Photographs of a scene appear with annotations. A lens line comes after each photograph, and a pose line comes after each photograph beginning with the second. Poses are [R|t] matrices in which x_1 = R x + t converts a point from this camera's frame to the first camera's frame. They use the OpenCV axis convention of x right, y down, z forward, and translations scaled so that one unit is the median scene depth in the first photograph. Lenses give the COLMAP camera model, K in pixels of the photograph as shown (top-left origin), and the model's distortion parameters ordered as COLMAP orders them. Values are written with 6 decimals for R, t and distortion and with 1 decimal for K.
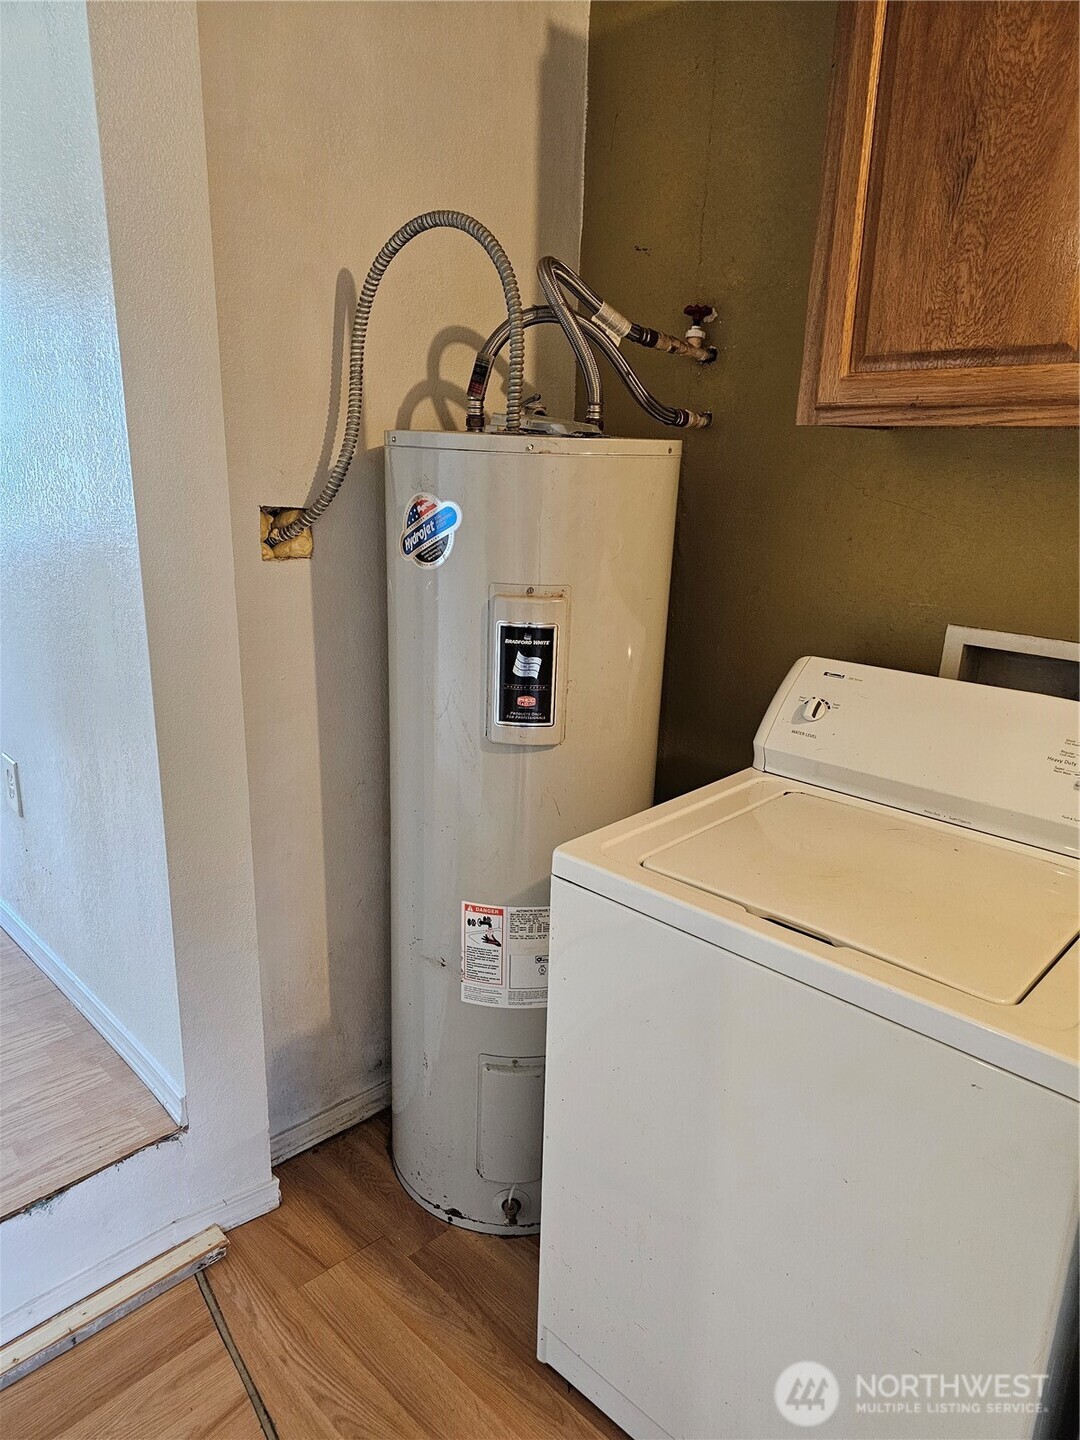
lens RADIAL K [[965.2, 0, 528.6], [0, 965.2, 727.9], [0, 0, 1]] dist [0.068599, -0.053777]
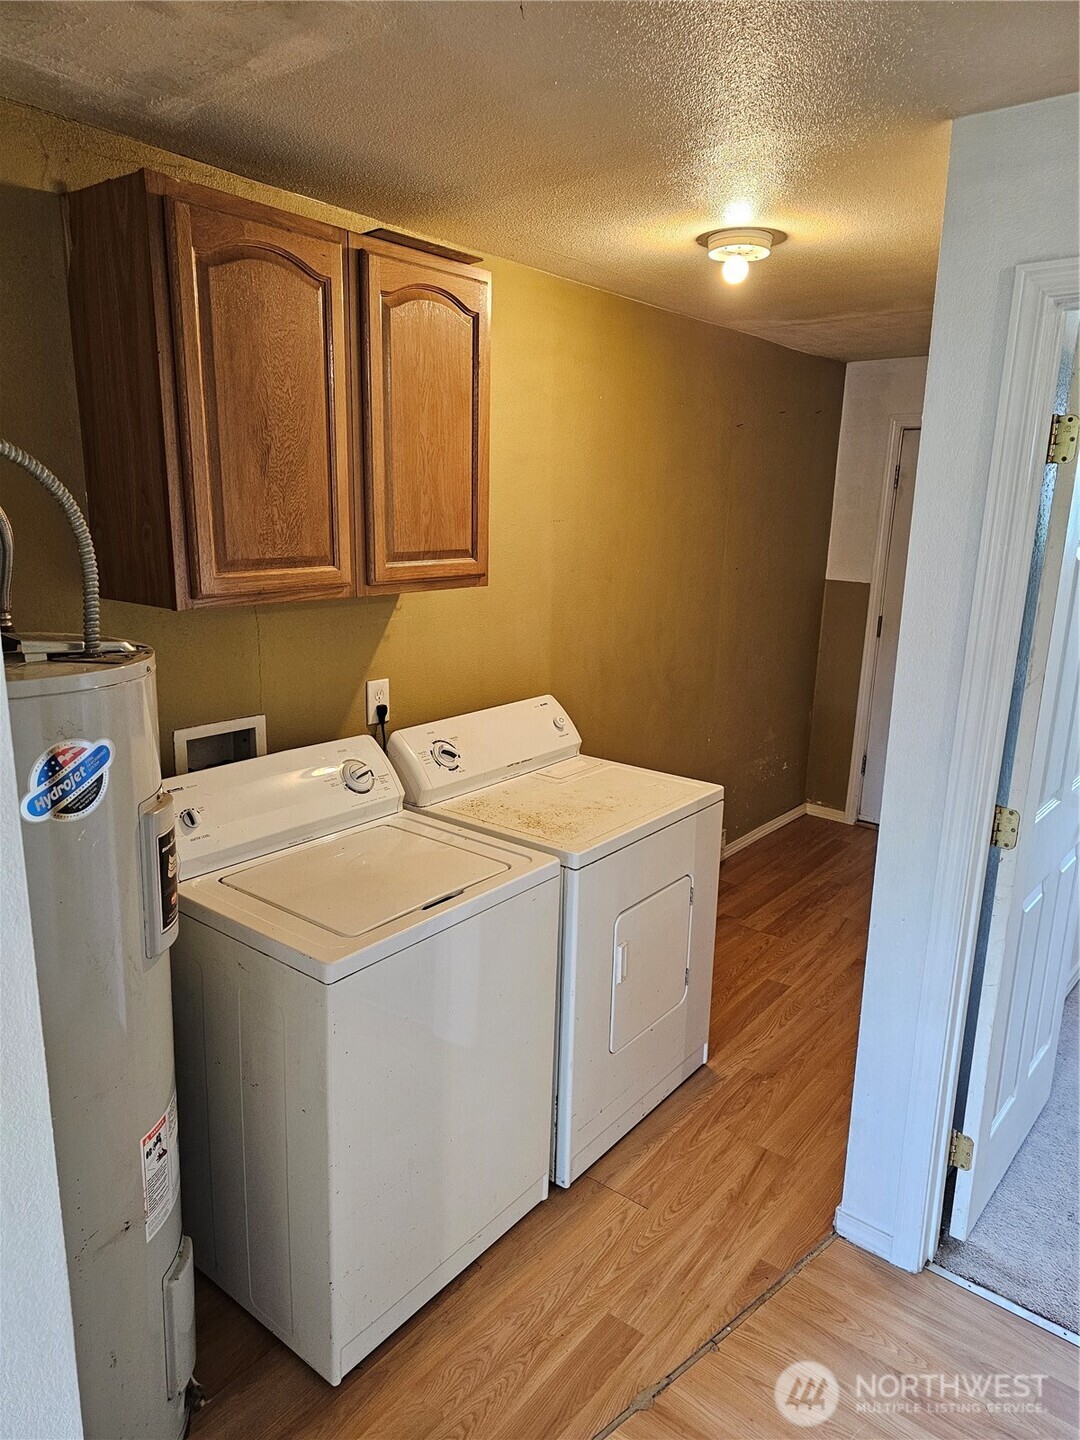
lens RADIAL K [[965.2, 0, 527.2], [0, 965.2, 728.9], [0, 0, 1]] dist [0.068599, -0.053777]
pose [[-0.089537, -0.261980, 0.960911, -0.995177], [0.257263, 0.925962, 0.276424, -0.388347], [-0.962184, 0.271957, -0.015510, 0.601214]]
